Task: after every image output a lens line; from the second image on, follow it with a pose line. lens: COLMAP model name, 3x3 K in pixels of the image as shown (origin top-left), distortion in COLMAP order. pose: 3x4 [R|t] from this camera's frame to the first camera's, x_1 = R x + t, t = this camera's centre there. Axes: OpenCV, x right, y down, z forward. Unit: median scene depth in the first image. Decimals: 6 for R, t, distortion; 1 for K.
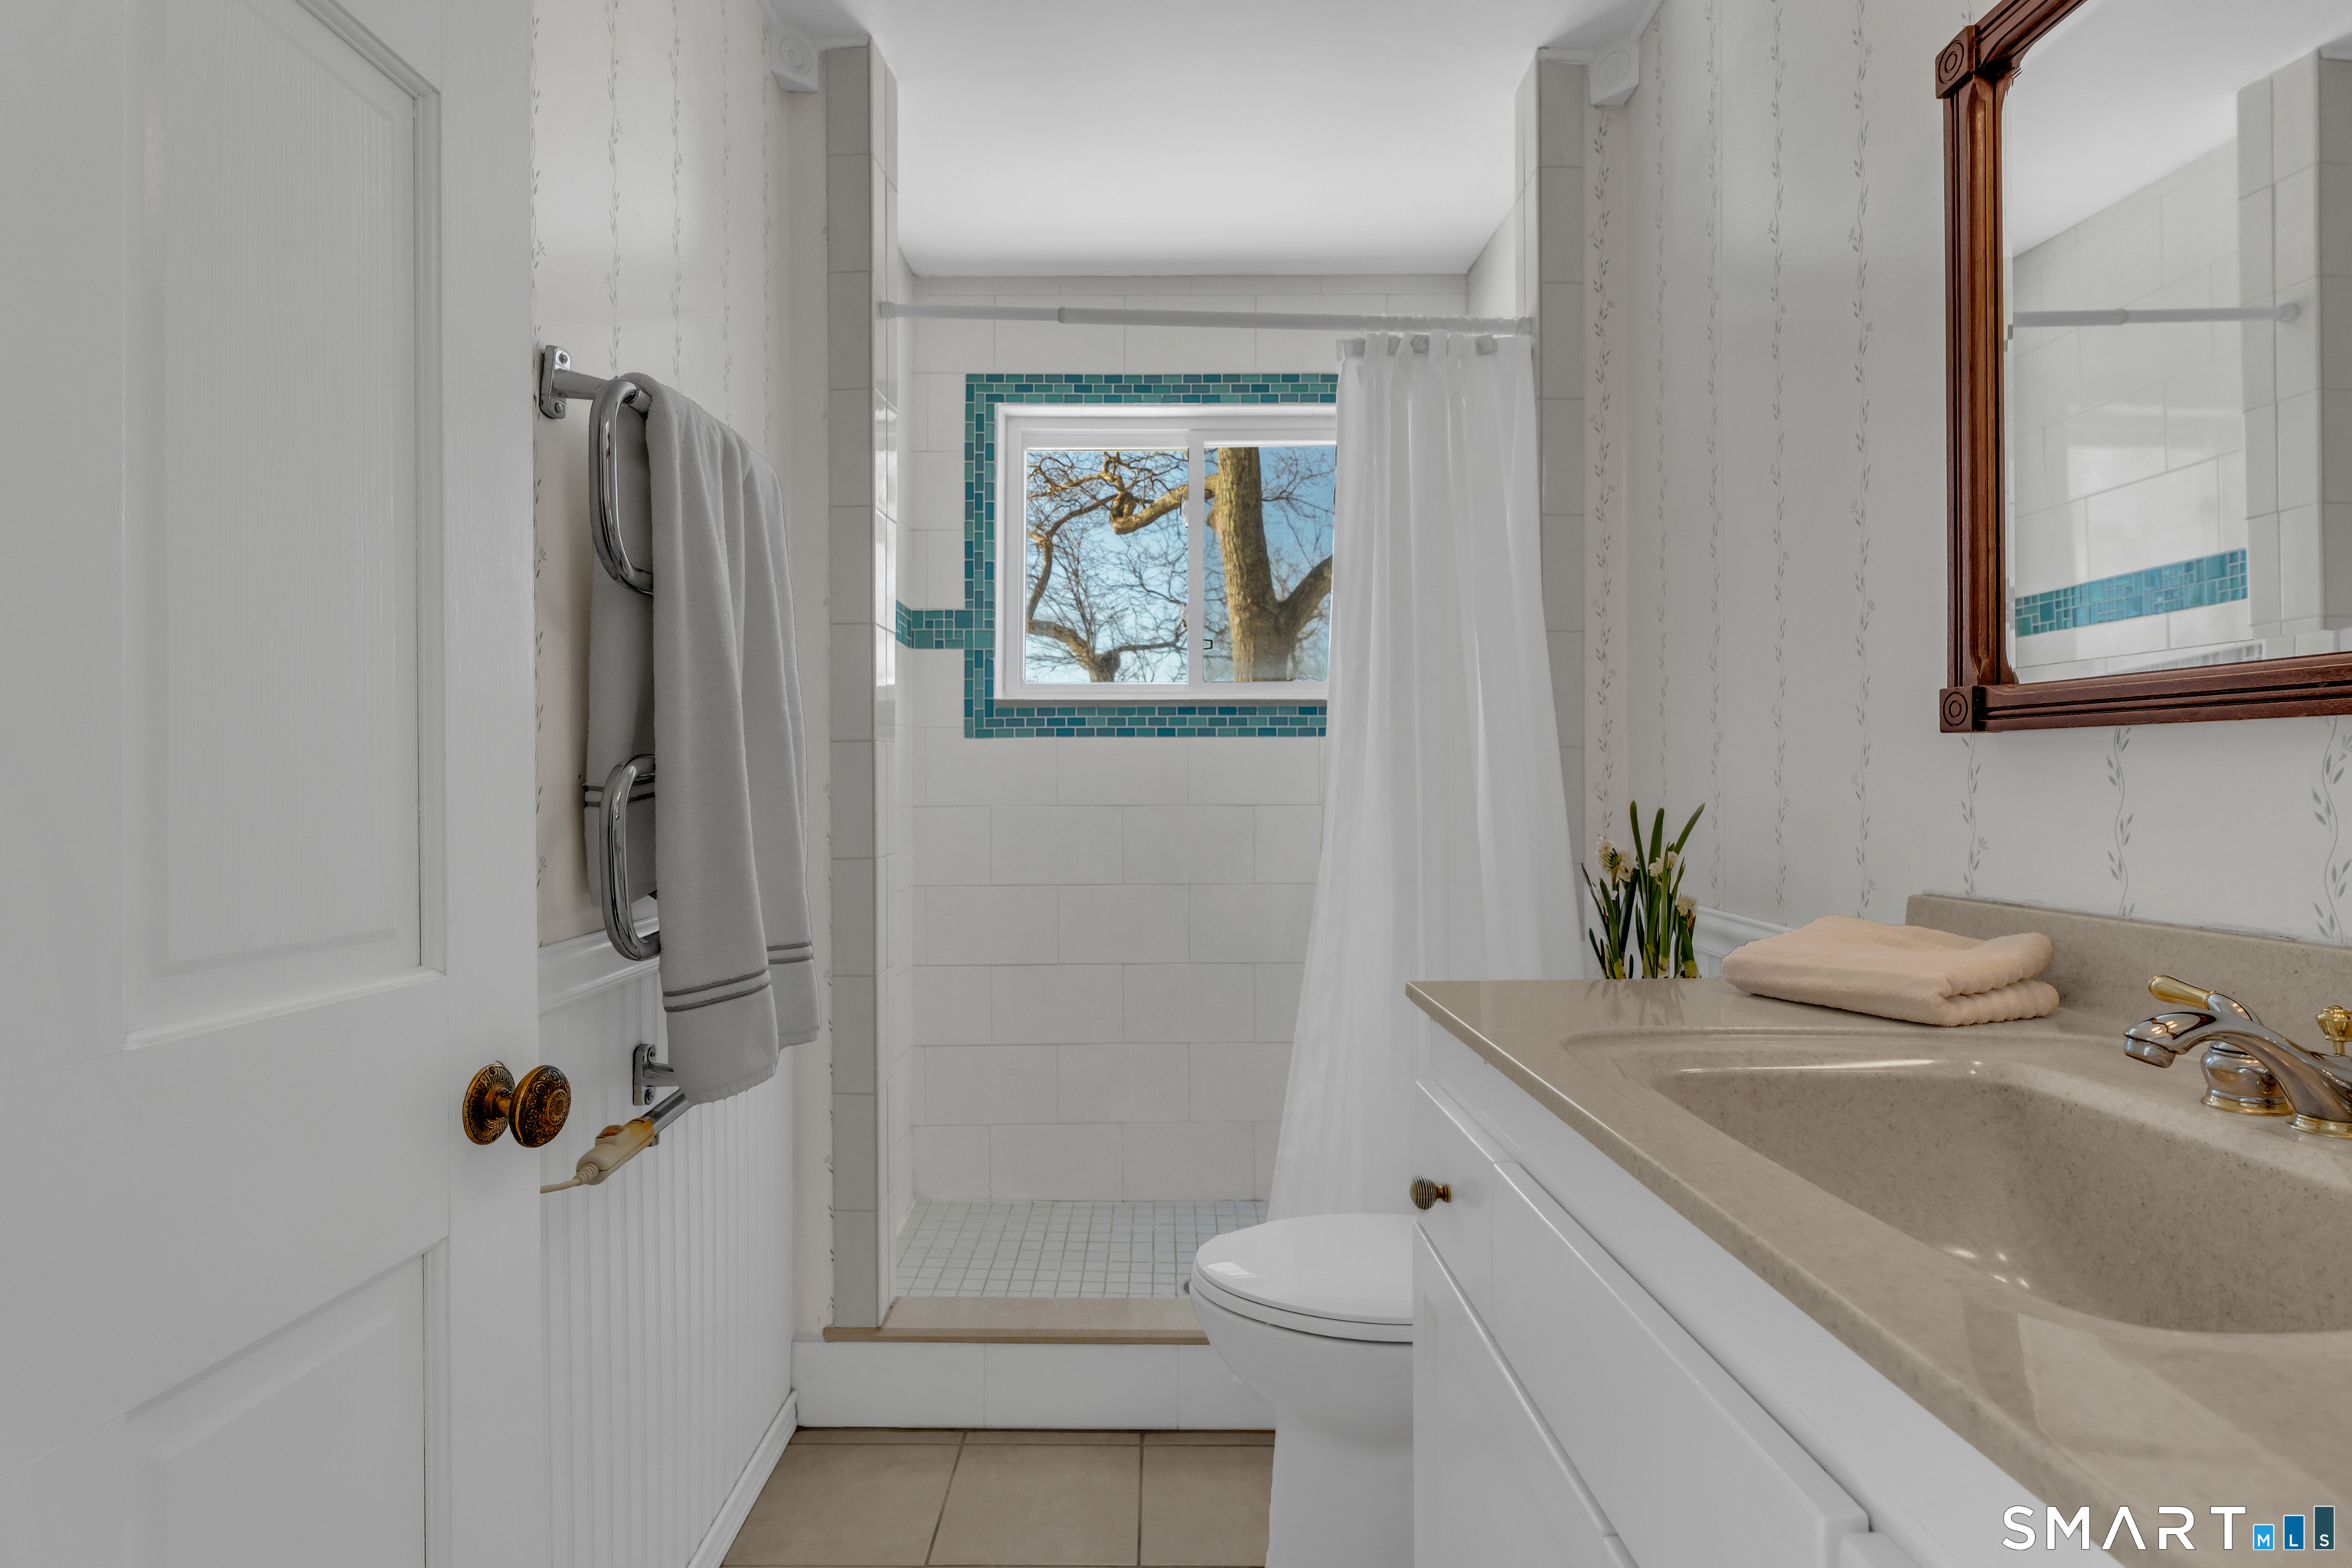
lens RADIAL K [[1181.4, 0, 1175.9], [0, 1181.4, 782.2], [0, 0, 1]] dist [-0.000881, -0.000310]
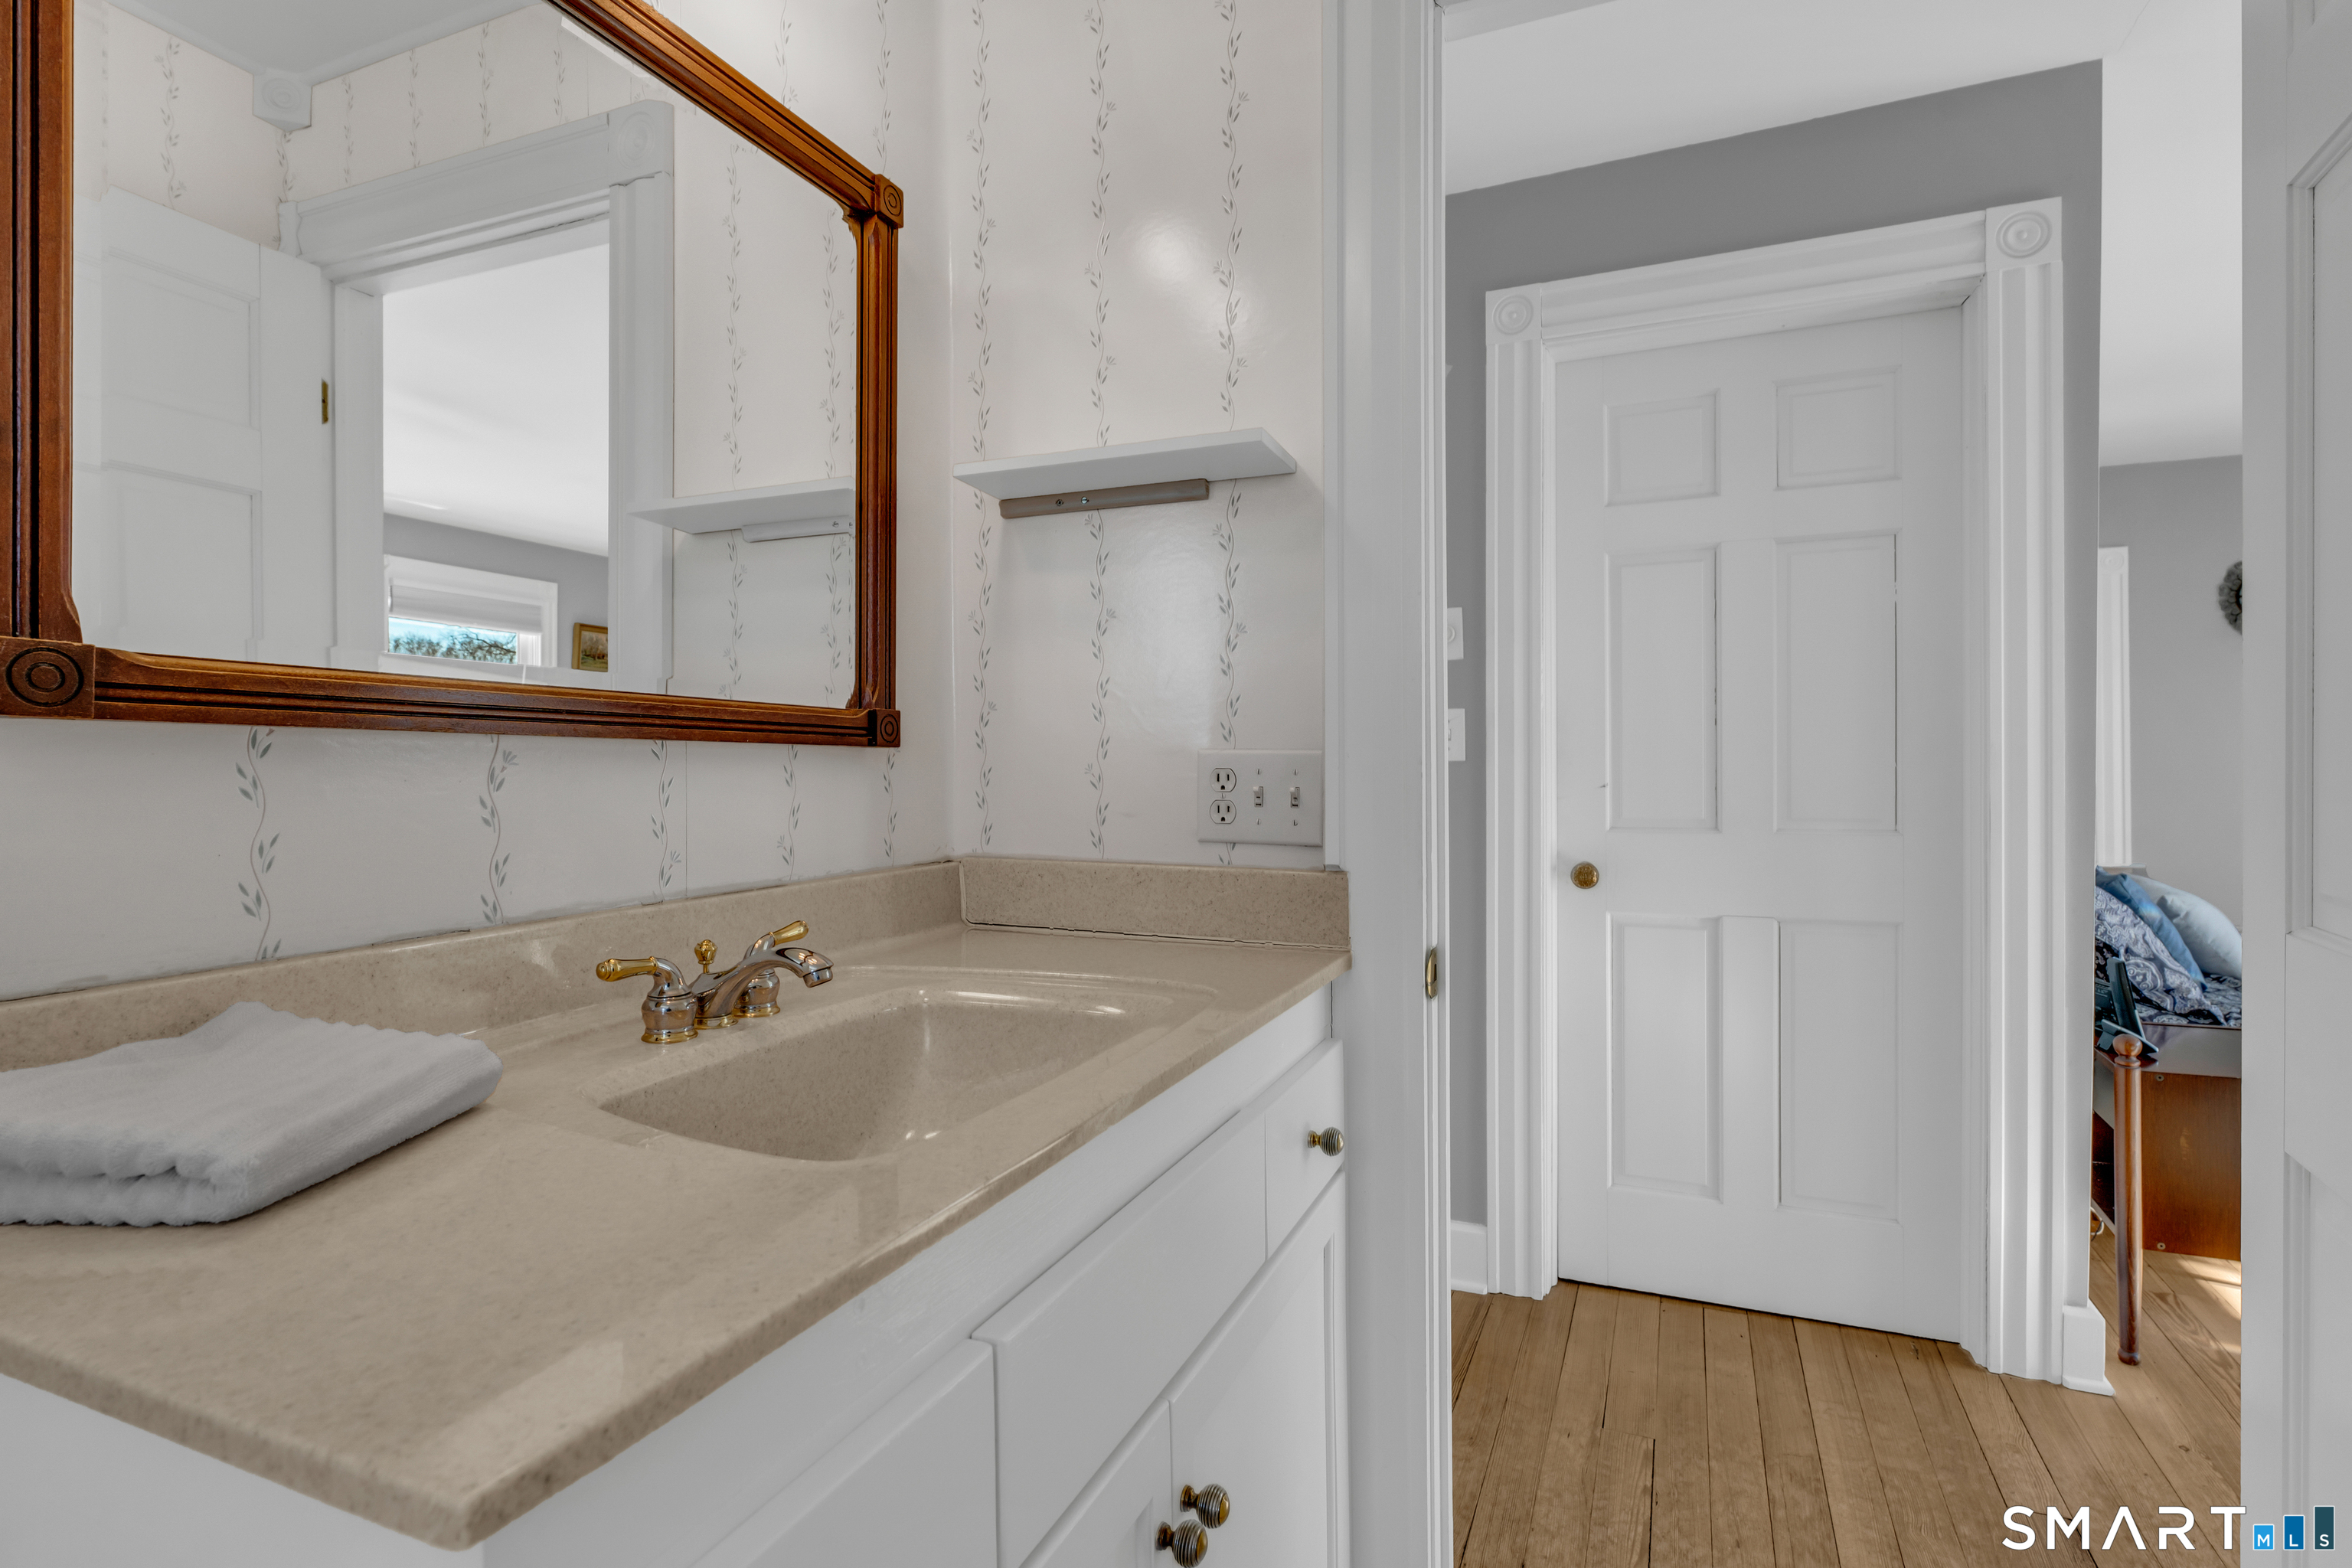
lens RADIAL K [[1181.4, 0, 1174.2], [0, 1181.4, 782.0], [0, 0, 1]] dist [-0.000881, -0.000310]
pose [[-0.896573, 0.006279, 0.442851, -0.152799], [0.012251, 0.999868, 0.010627, -0.012159], [-0.442726, 0.014954, -0.896532, 1.748288]]
